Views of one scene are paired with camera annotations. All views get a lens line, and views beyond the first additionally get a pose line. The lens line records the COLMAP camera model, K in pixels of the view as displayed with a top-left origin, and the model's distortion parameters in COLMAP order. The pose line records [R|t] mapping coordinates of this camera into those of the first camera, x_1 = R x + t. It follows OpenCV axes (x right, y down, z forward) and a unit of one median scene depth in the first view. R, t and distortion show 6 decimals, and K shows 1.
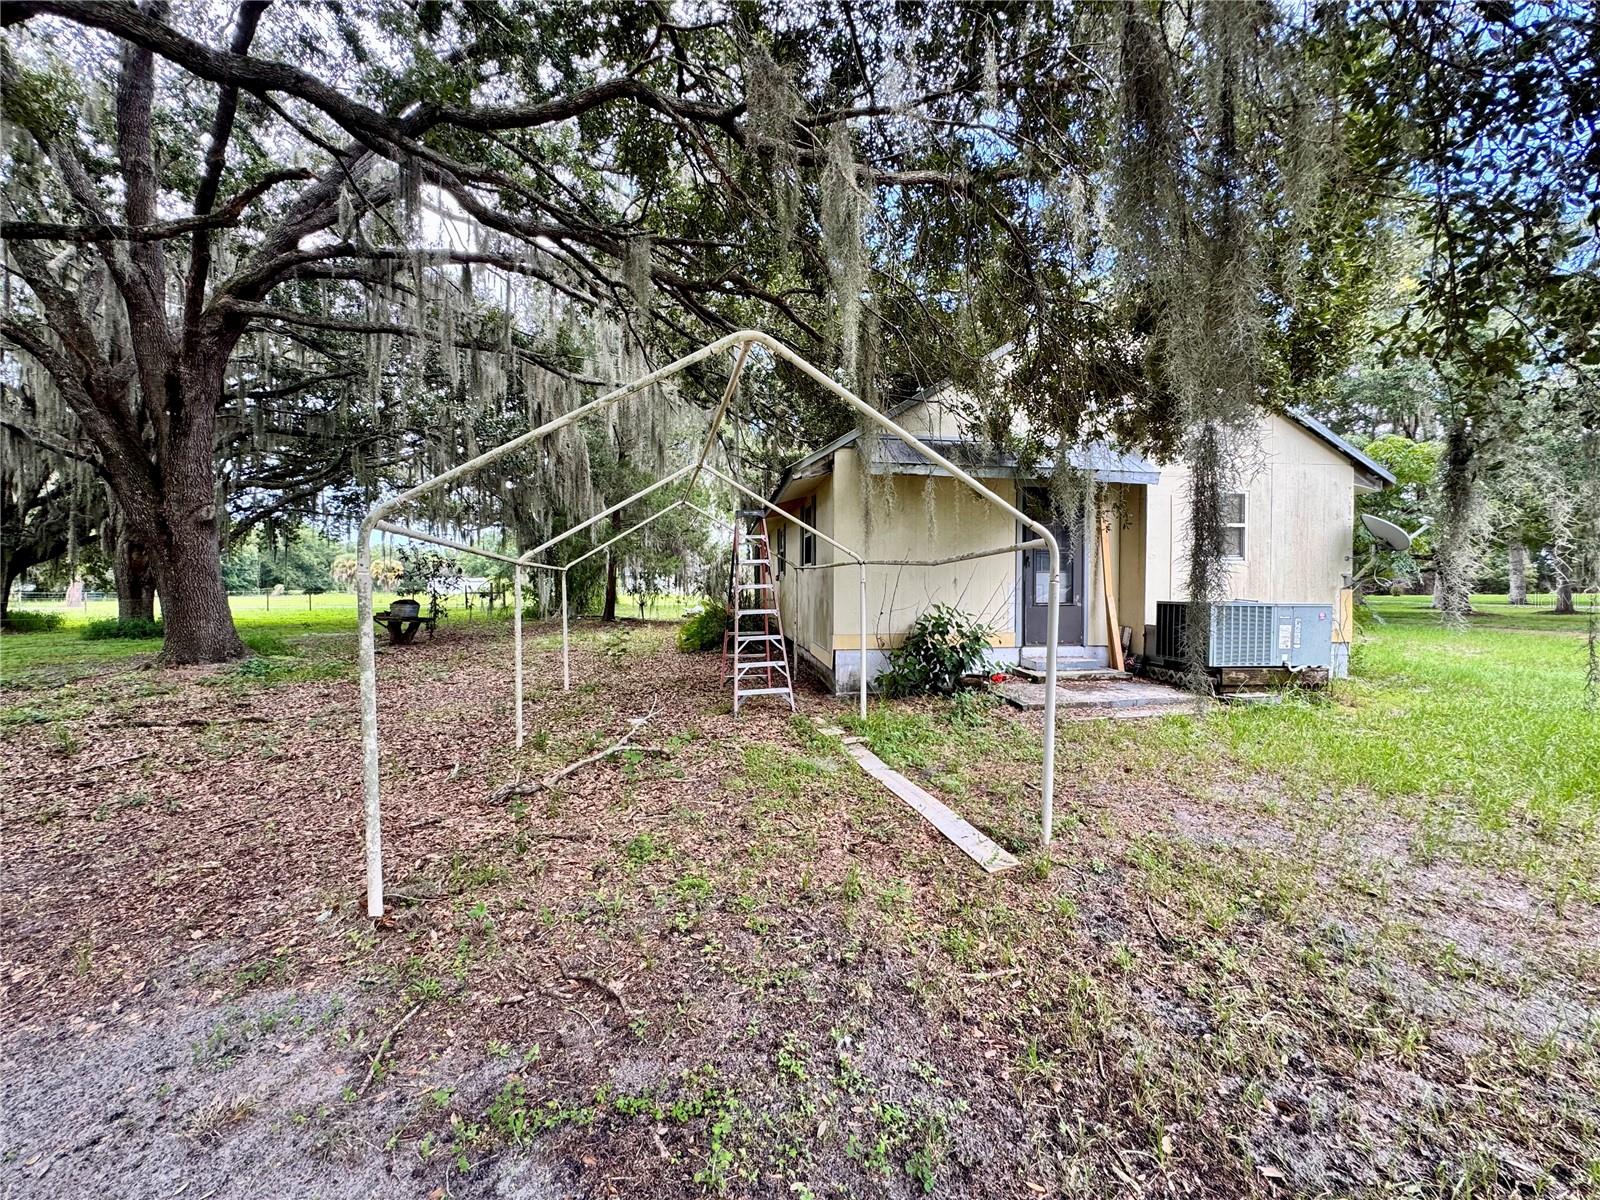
lens RADIAL K [[640.6, 0, 797.7], [0, 640.6, 597.9], [0, 0, 1]] dist [0.000576, -0.000561]
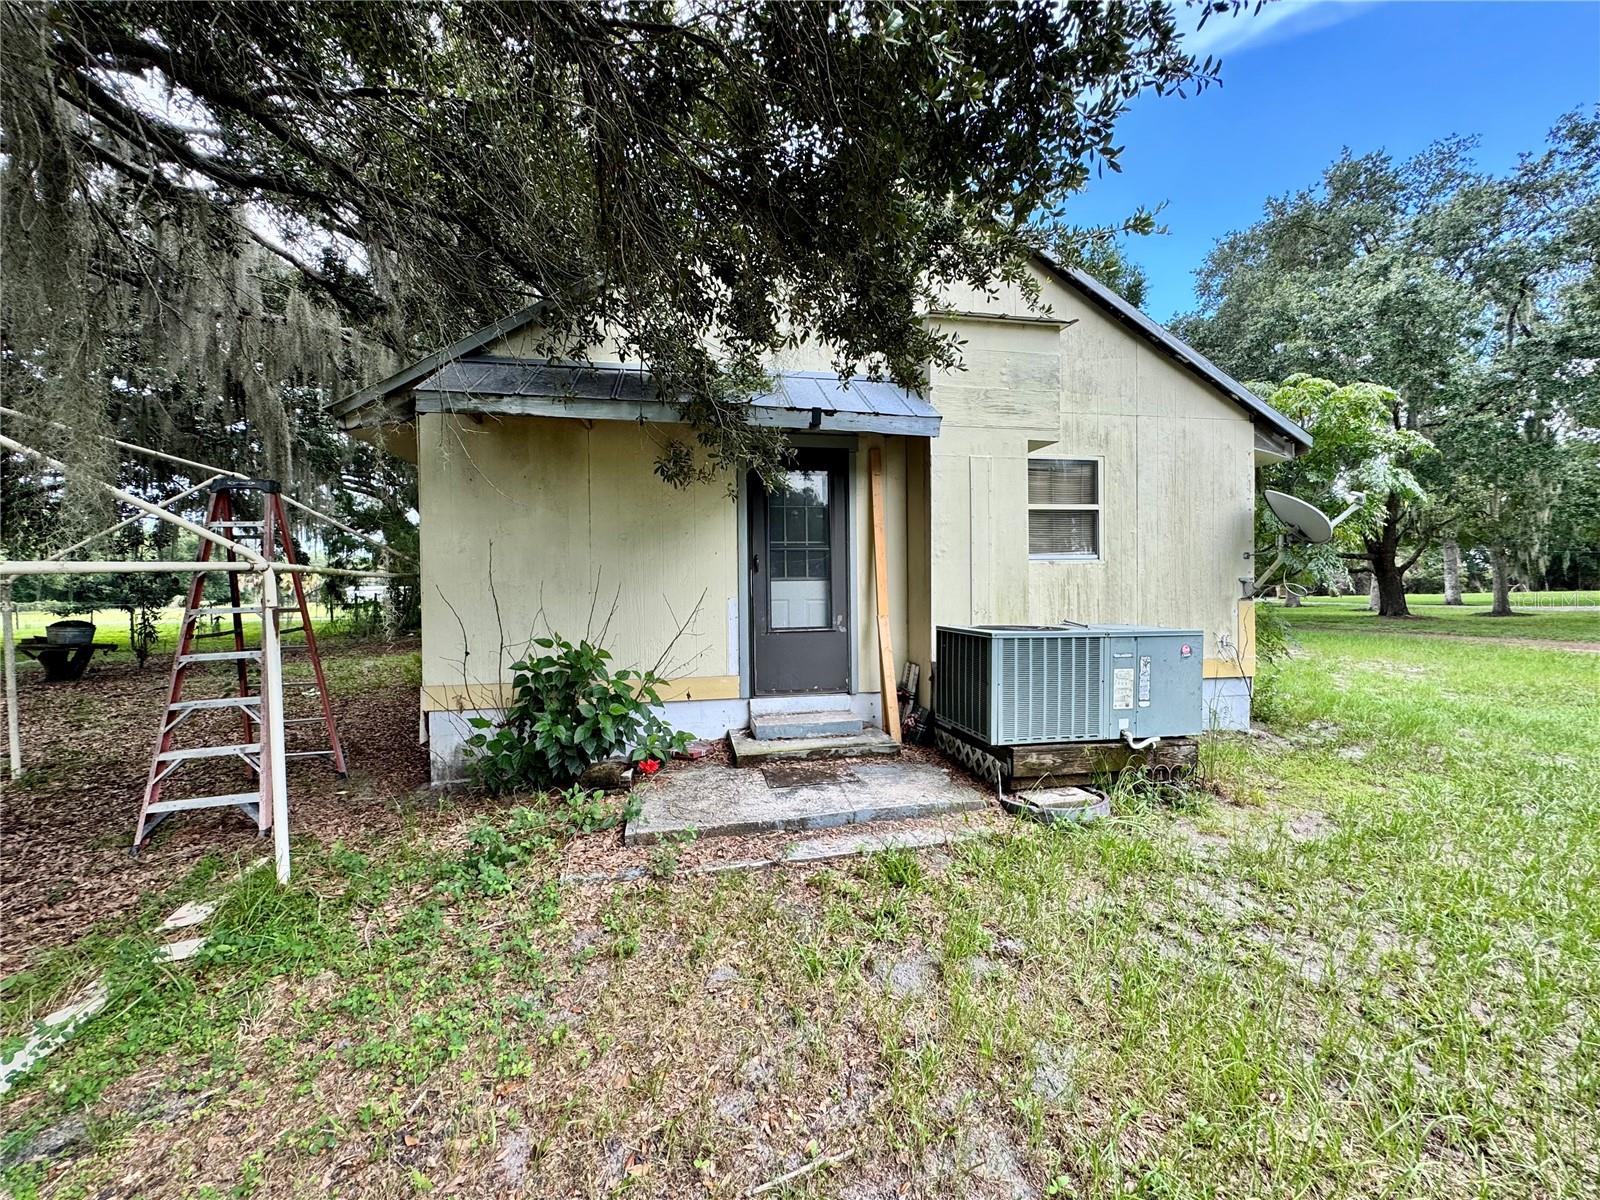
lens RADIAL K [[640.6, 0, 802.3], [0, 640.6, 598.6], [0, 0, 1]] dist [0.000576, -0.000561]
pose [[0.998390, -0.010435, 0.055760, 0.341657], [0.010784, 0.999924, -0.005954, -0.016196], [-0.055694, 0.006546, 0.998426, 0.338804]]
